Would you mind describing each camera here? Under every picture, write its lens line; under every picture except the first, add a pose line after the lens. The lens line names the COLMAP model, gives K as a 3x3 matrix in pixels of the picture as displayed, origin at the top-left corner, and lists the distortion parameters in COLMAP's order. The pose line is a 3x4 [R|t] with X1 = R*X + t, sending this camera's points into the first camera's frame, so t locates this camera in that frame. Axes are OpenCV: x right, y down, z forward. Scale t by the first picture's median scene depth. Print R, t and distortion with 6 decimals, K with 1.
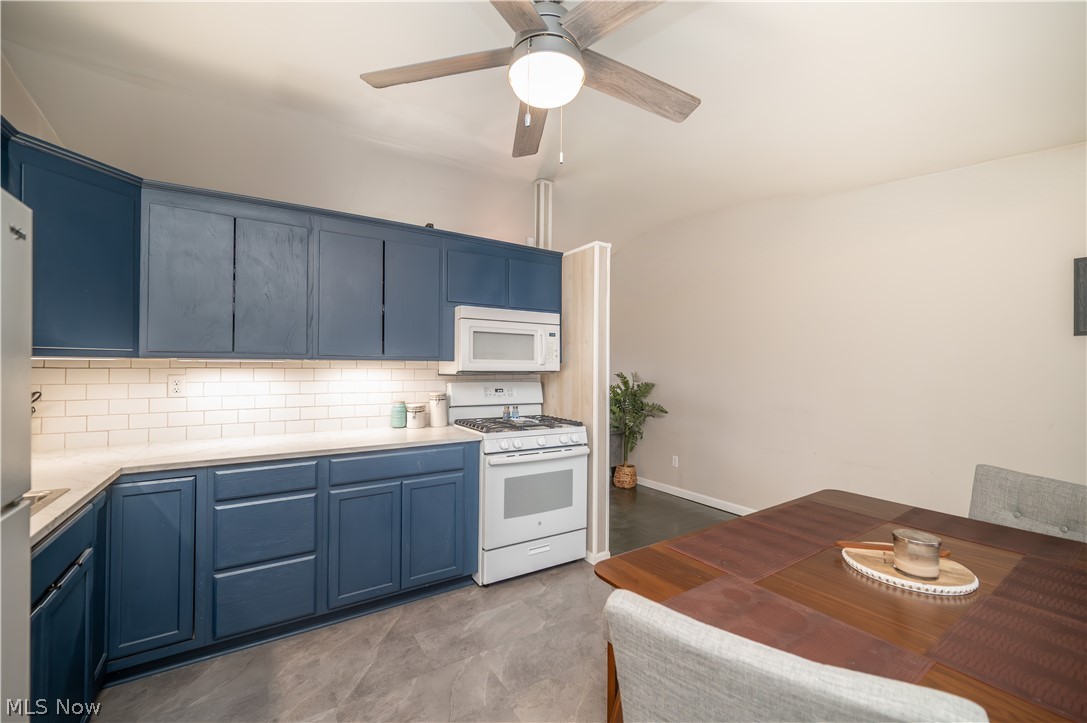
lens RADIAL K [[446.7, 0, 544.5], [0, 446.7, 359.4], [0, 0, 1]] dist [-0.000309, -0.000037]
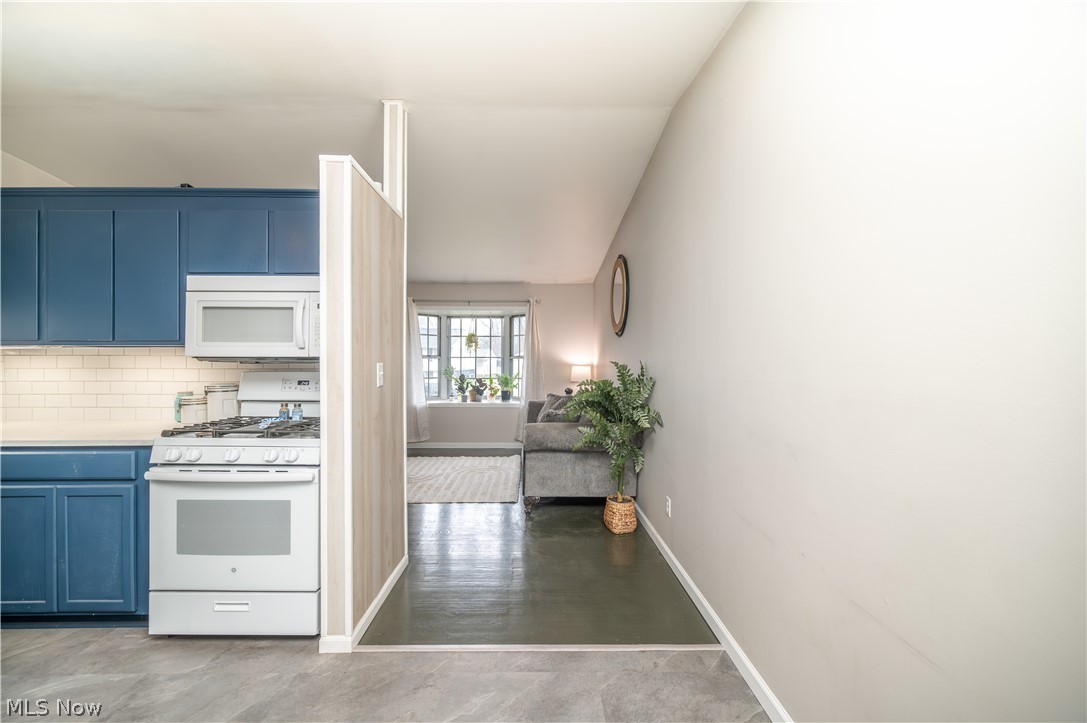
lens RADIAL K [[430.7, 0, 544.1], [0, 430.7, 361.0], [0, 0, 1]] dist [-0.001053, -0.000125]
pose [[0.846801, -0.004730, -0.531889, 0.760465], [0.014526, 0.999793, 0.014234, 0.031438], [0.531711, -0.019780, 0.846695, 0.677501]]
